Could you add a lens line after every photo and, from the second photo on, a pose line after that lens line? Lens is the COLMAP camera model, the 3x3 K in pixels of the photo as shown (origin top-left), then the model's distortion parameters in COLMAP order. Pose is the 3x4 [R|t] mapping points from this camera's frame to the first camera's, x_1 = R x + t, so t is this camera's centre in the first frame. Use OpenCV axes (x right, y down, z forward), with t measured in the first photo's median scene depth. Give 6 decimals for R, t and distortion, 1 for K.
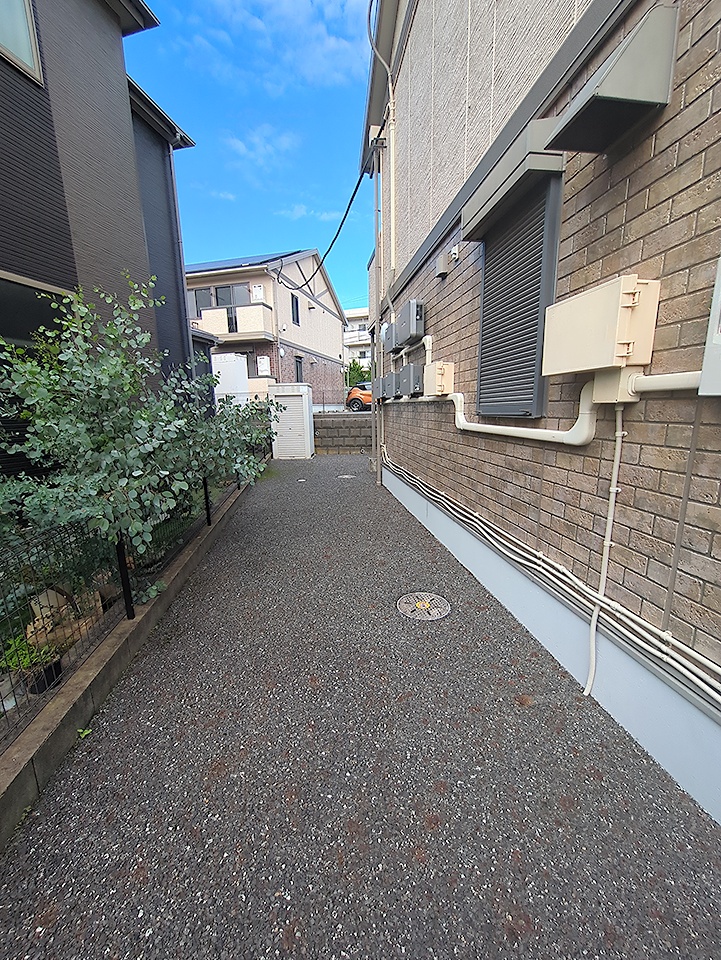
lens RADIAL K [[376.1, 0, 362.6], [0, 376.1, 485.0], [0, 0, 1]] dist [0.000048, 0.000210]
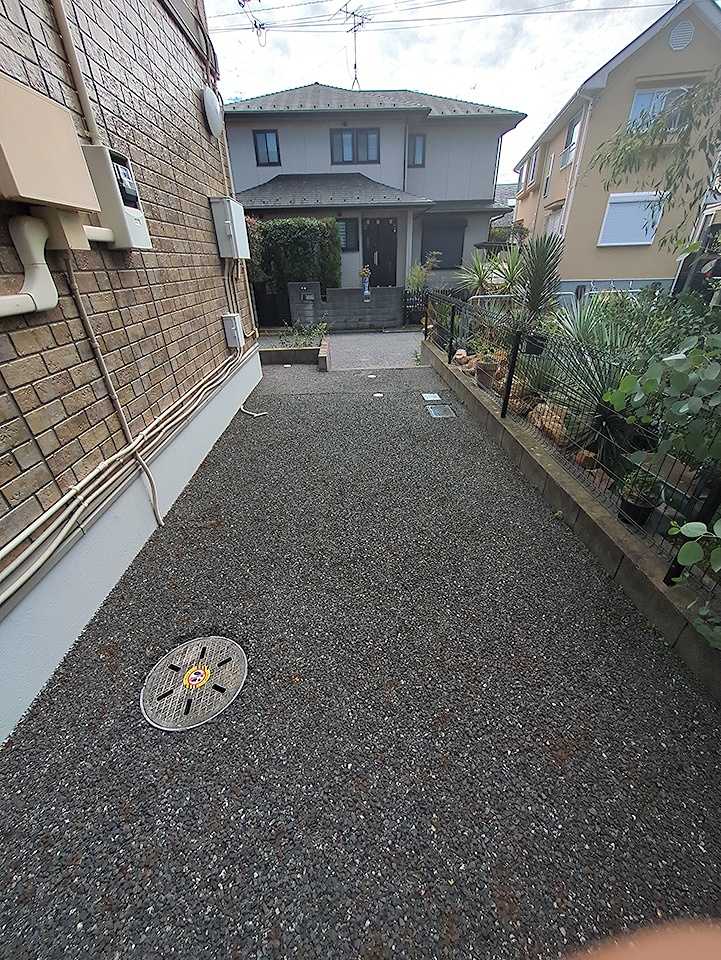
lens RADIAL K [[376.1, 0, 360.1], [0, 376.1, 480.2], [0, 0, 1]] dist [0.000048, 0.000210]
pose [[-0.993346, -0.012436, 0.114498, -0.175119], [0.067590, 0.742002, 0.666981, -0.313033], [-0.093253, 0.670282, -0.736224, 1.707166]]
